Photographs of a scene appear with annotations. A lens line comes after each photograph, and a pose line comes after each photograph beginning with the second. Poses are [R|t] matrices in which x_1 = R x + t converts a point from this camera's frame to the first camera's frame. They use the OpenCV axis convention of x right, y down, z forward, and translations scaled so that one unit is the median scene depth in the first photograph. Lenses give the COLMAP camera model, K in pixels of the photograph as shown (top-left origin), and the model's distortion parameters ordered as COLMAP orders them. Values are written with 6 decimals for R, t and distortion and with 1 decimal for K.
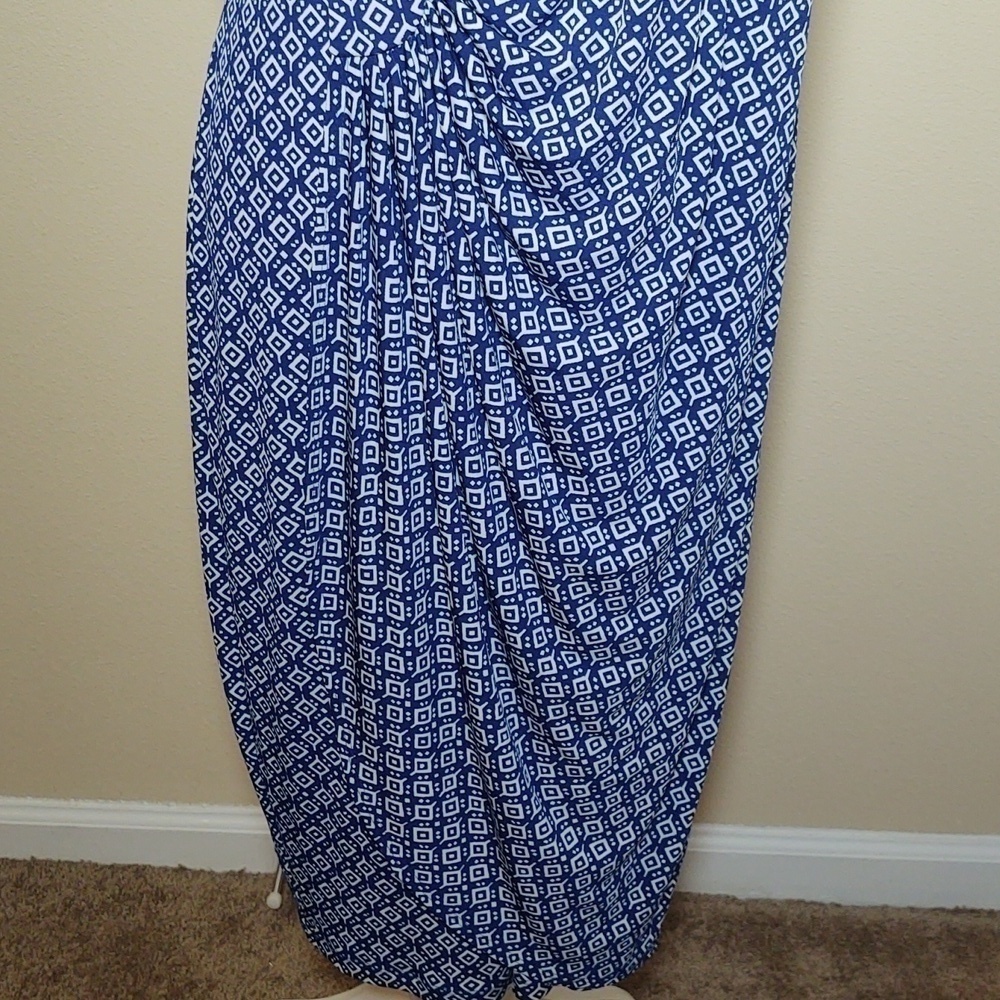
lens RADIAL K [[1788.9, 0, 500.0], [0, 1788.9, 500.0], [0, 0, 1]] dist [0.285297, -1.159524]
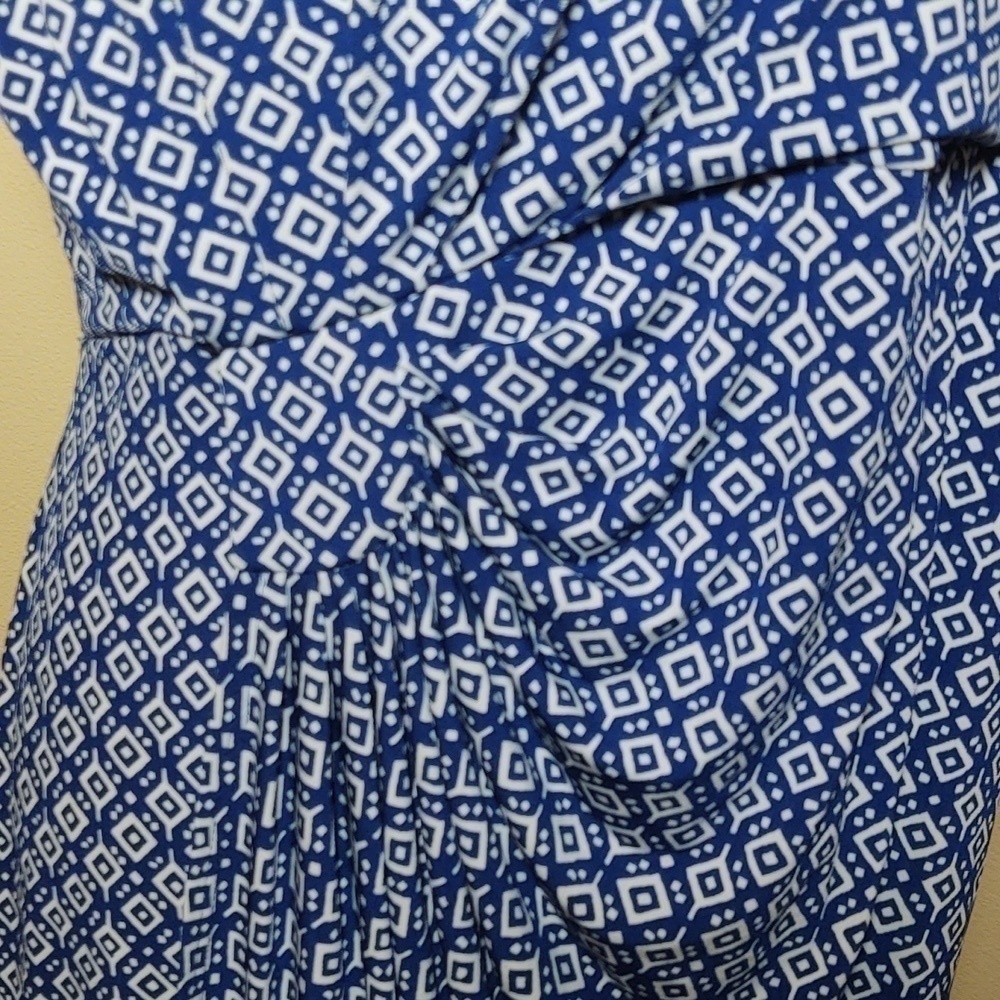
lens RADIAL K [[1788.9, 0, 500.0], [0, 1788.9, 500.0], [0, 0, 1]] dist [0.285297, -1.159524]
pose [[0.998829, 0.021016, 0.043582, -0.035145], [-0.014489, 0.989327, -0.144994, -0.181958], [-0.046164, 0.144192, 0.988472, 0.438877]]
